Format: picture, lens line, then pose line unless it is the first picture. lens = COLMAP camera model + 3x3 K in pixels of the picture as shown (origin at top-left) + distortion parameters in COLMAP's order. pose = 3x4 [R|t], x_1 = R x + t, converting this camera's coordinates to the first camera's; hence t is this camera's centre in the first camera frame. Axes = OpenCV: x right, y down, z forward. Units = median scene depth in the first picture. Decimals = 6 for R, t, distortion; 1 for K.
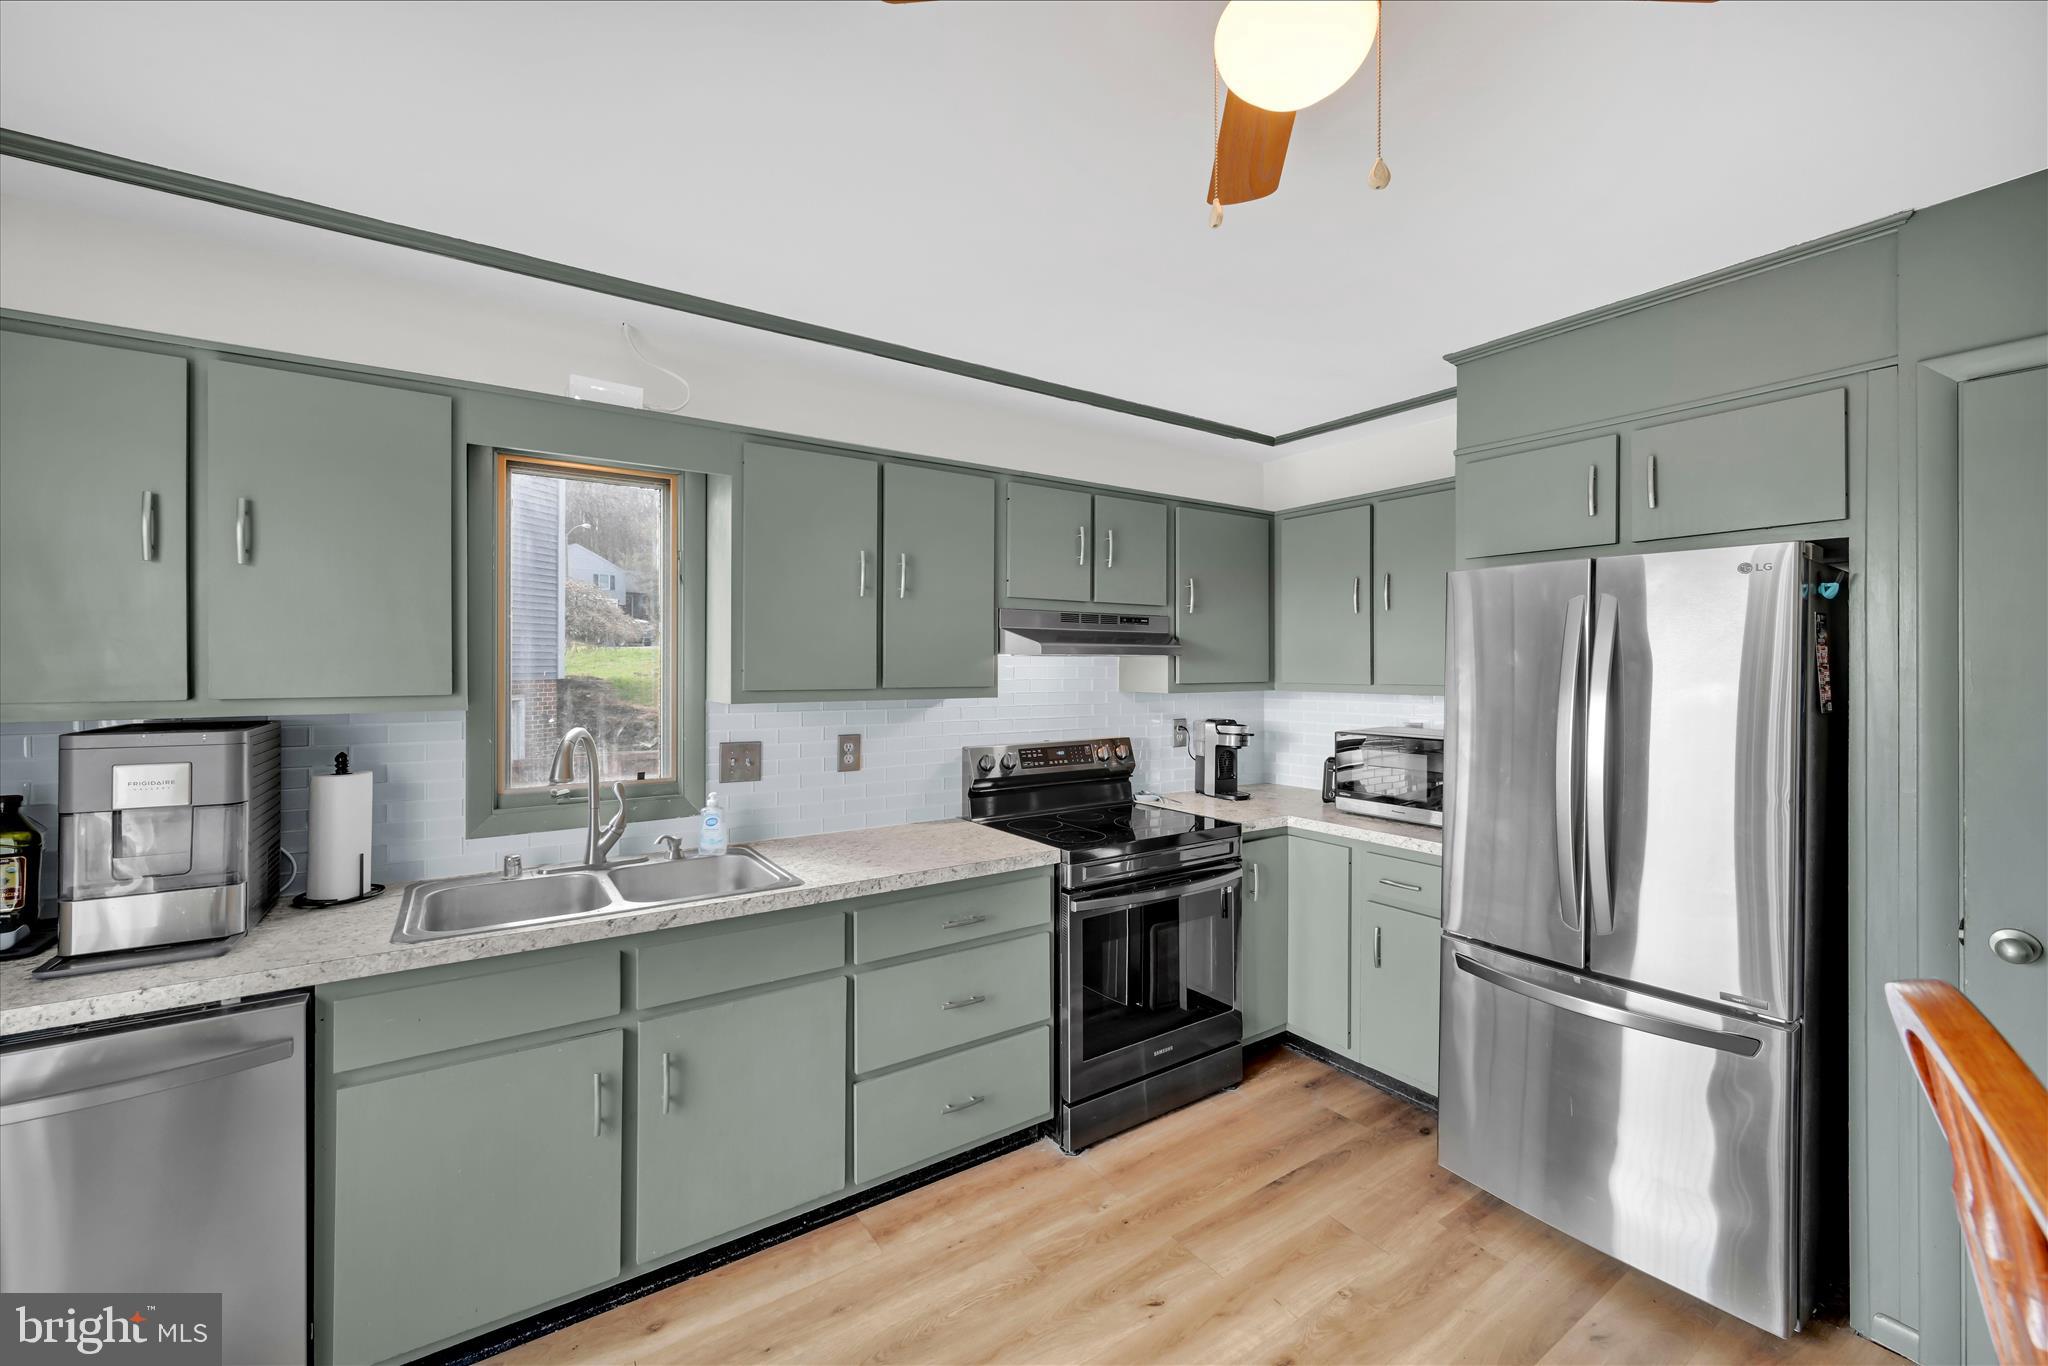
lens RADIAL K [[826.6, 0, 1029.4], [0, 826.6, 667.6], [0, 0, 1]] dist [0.002824, -0.000132]
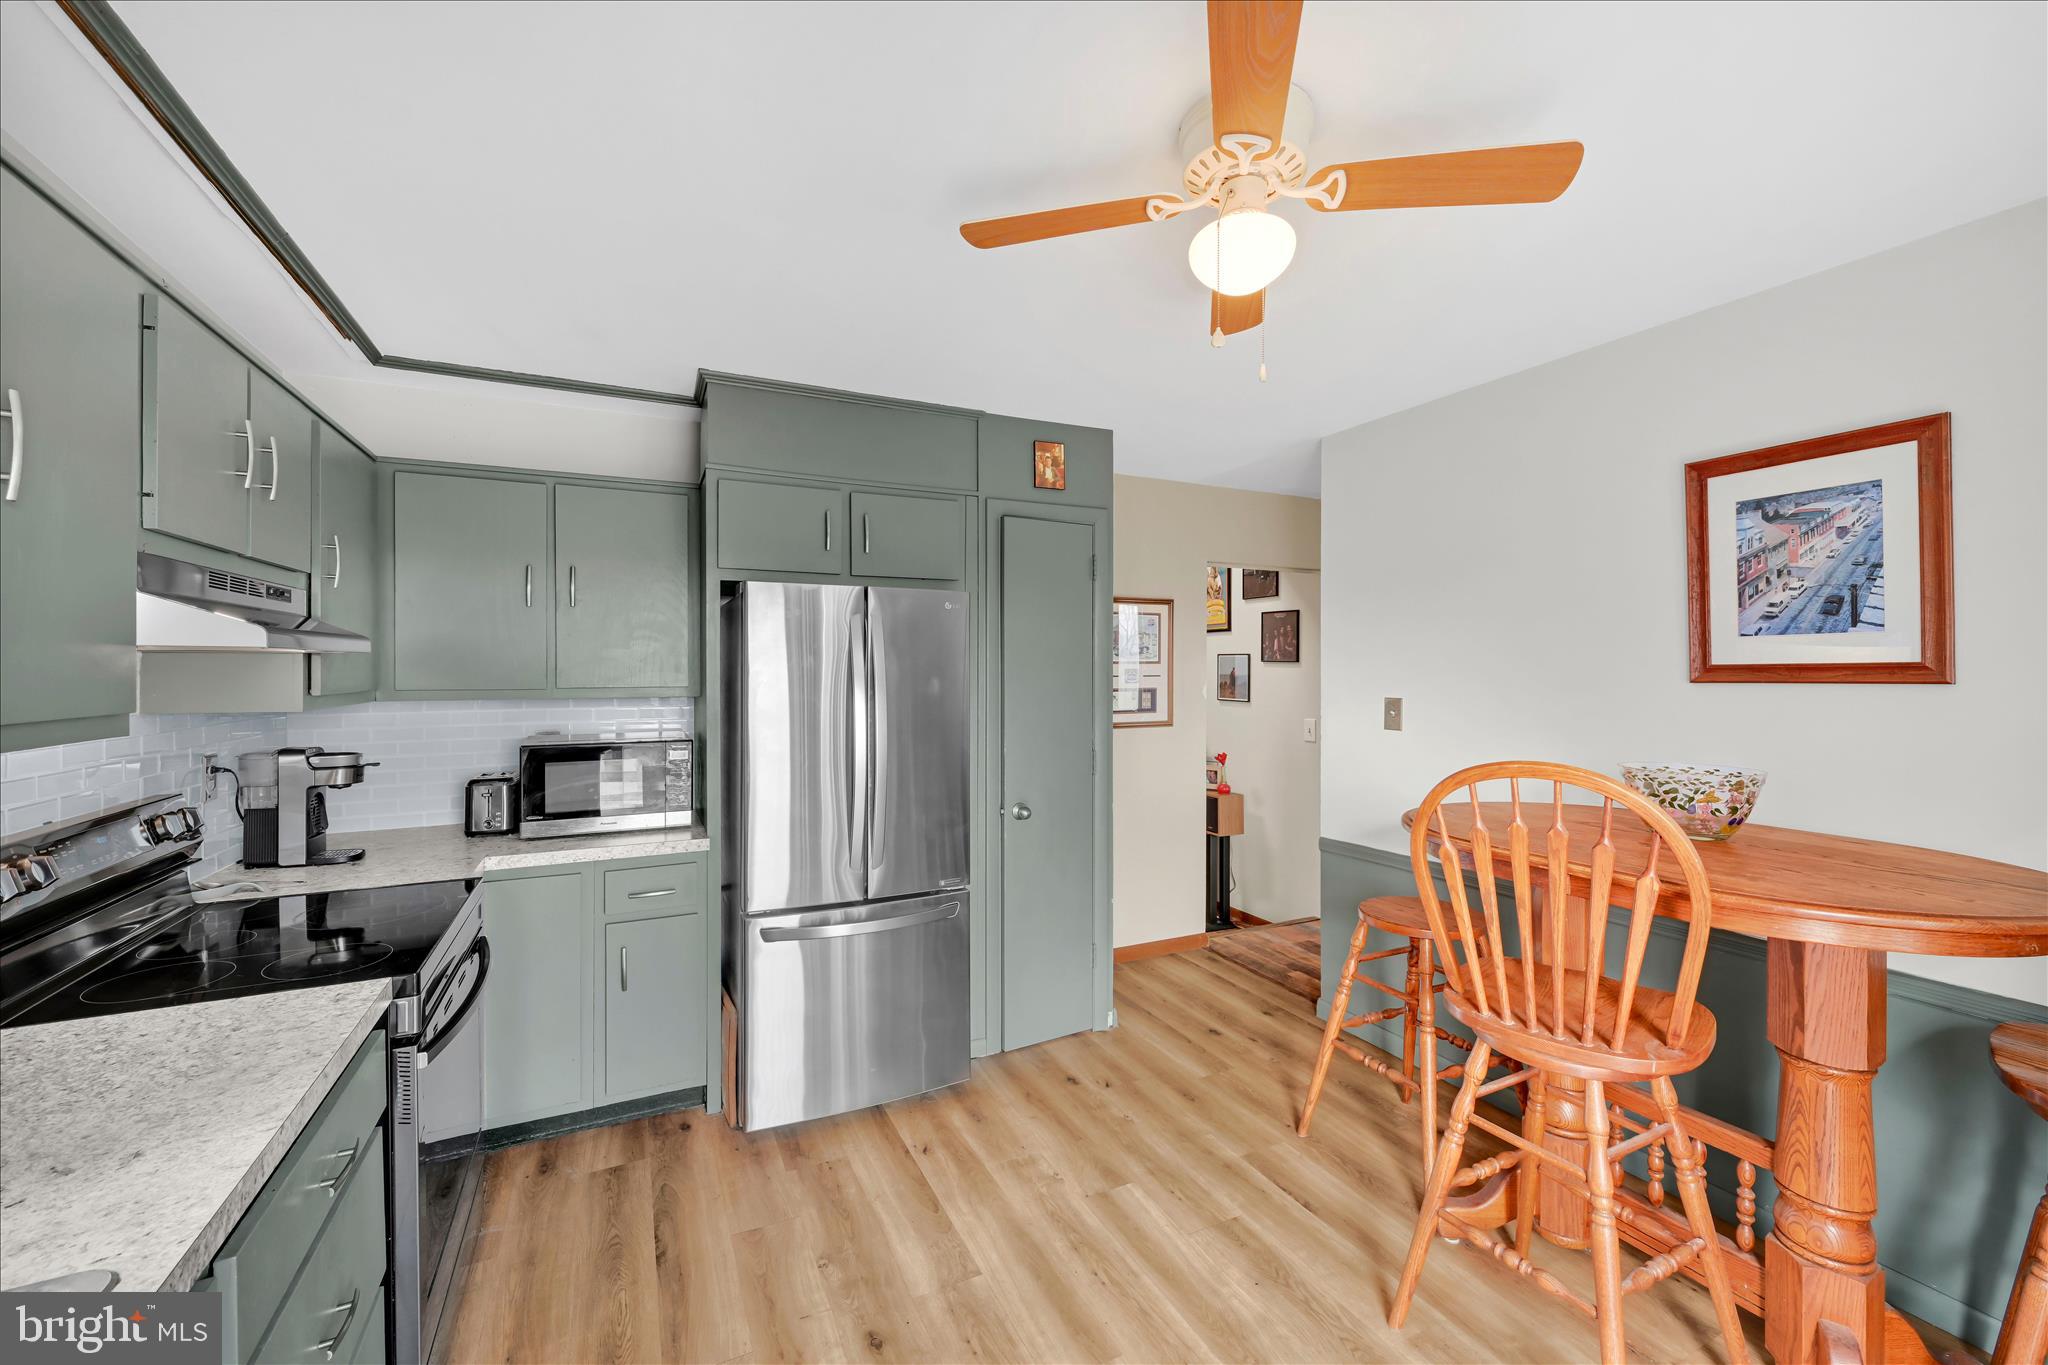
lens RADIAL K [[826.6, 0, 1026.9], [0, 826.6, 671.2], [0, 0, 1]] dist [0.002824, -0.000132]
pose [[0.146802, -0.009193, 0.989123, -0.489786], [0.002880, 0.999957, 0.008867, -0.005885], [-0.989162, 0.001547, 0.146822, 0.466011]]
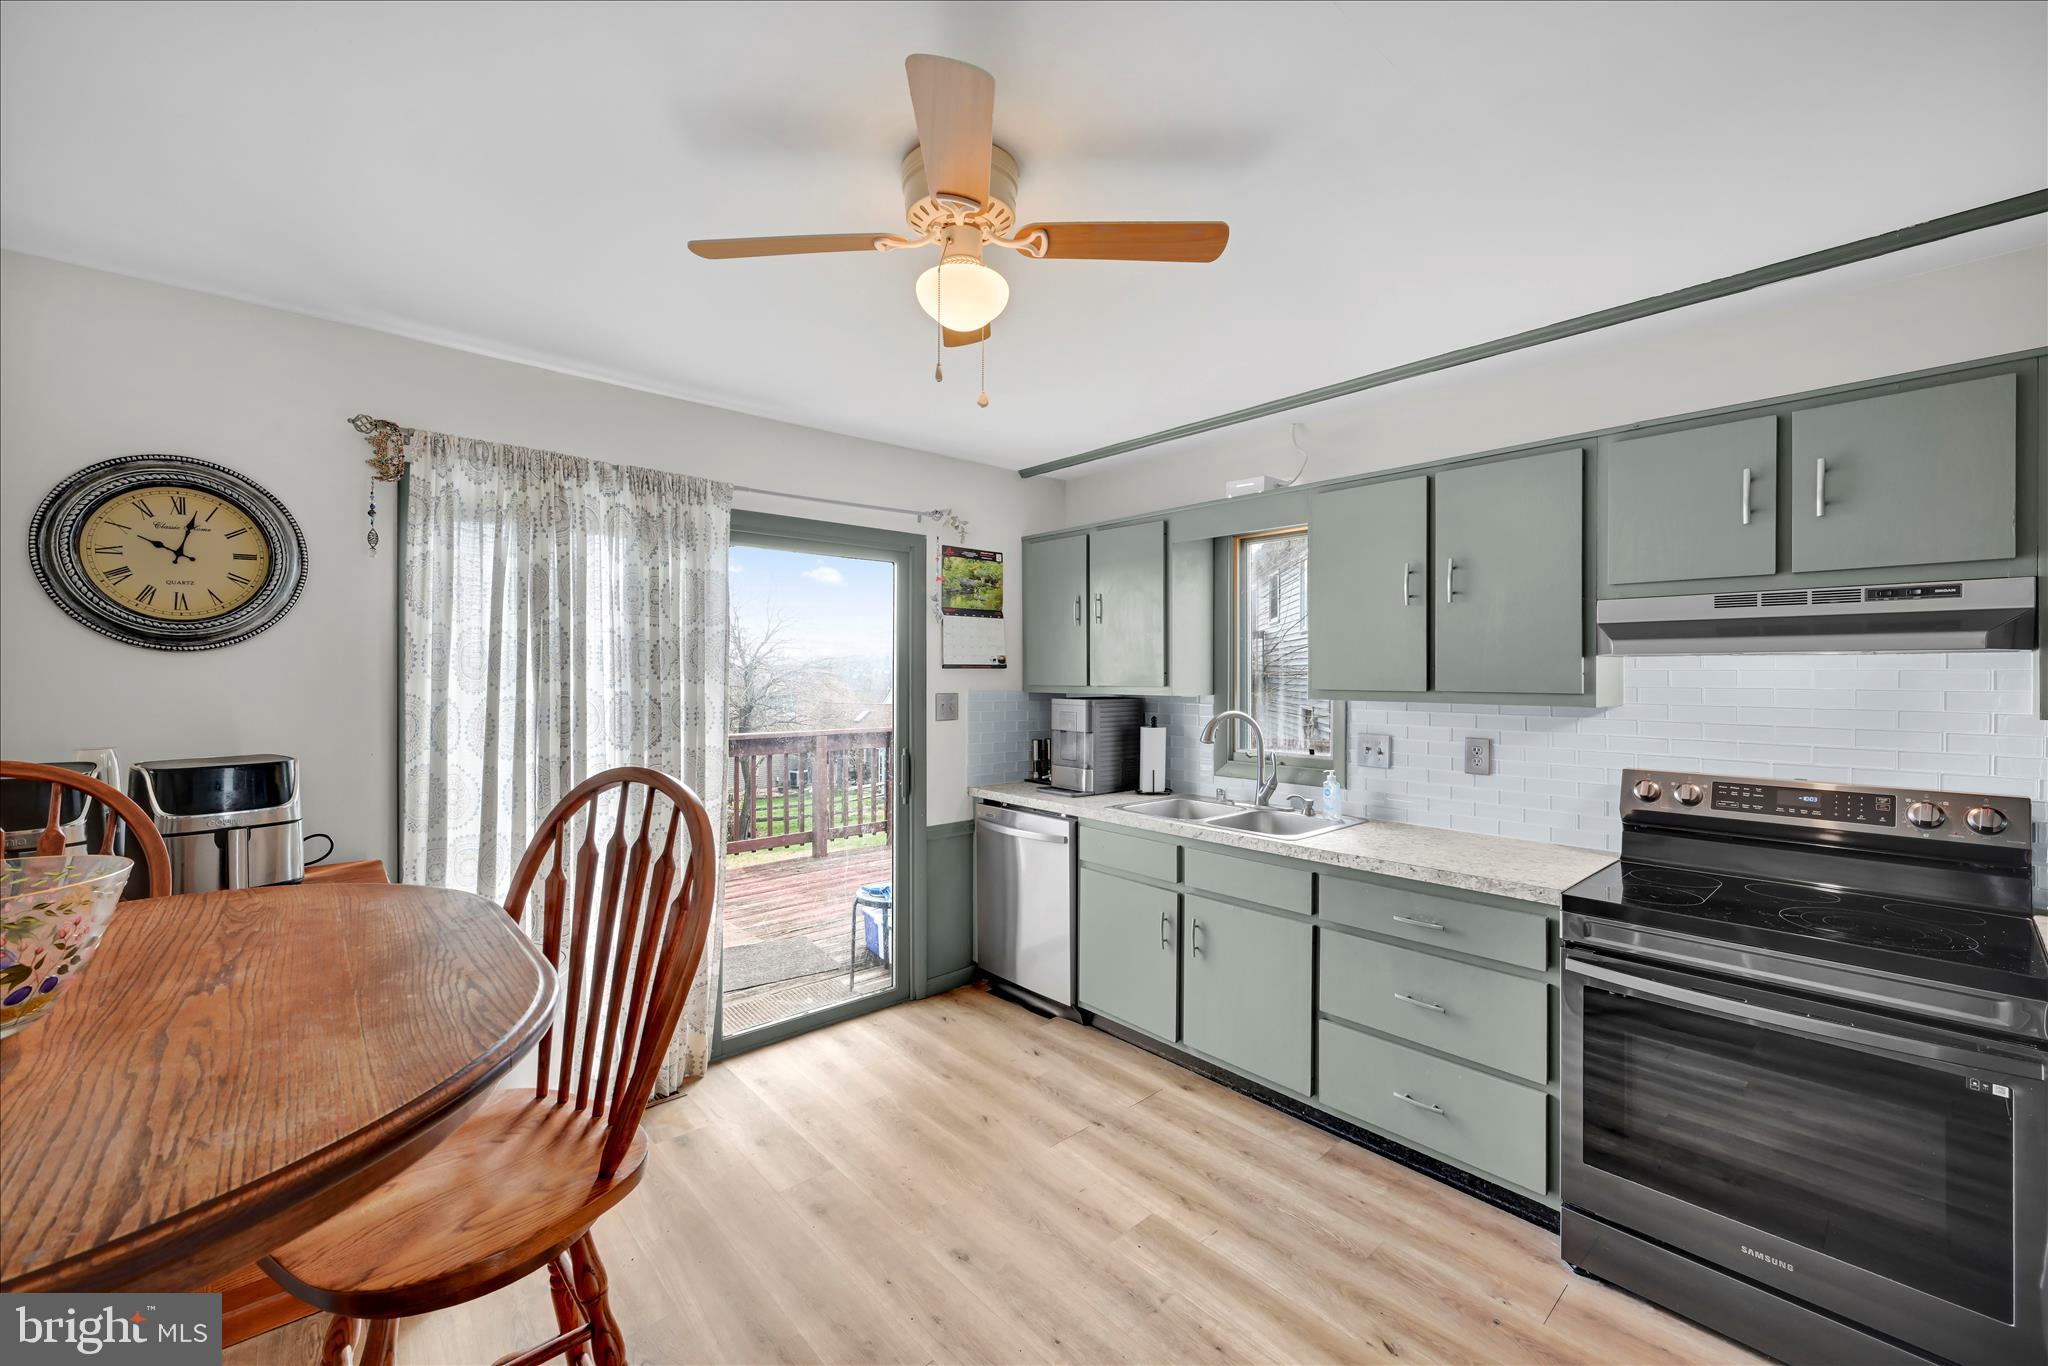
lens RADIAL K [[826.6, 0, 1025.0], [0, 826.6, 673.5], [0, 0, 1]] dist [0.002824, -0.000132]
pose [[0.128732, 0.000800, -0.991679, 0.805056], [-0.002256, 0.999997, 0.000514, 0.003431], [0.991677, 0.002171, 0.128733, 0.365573]]
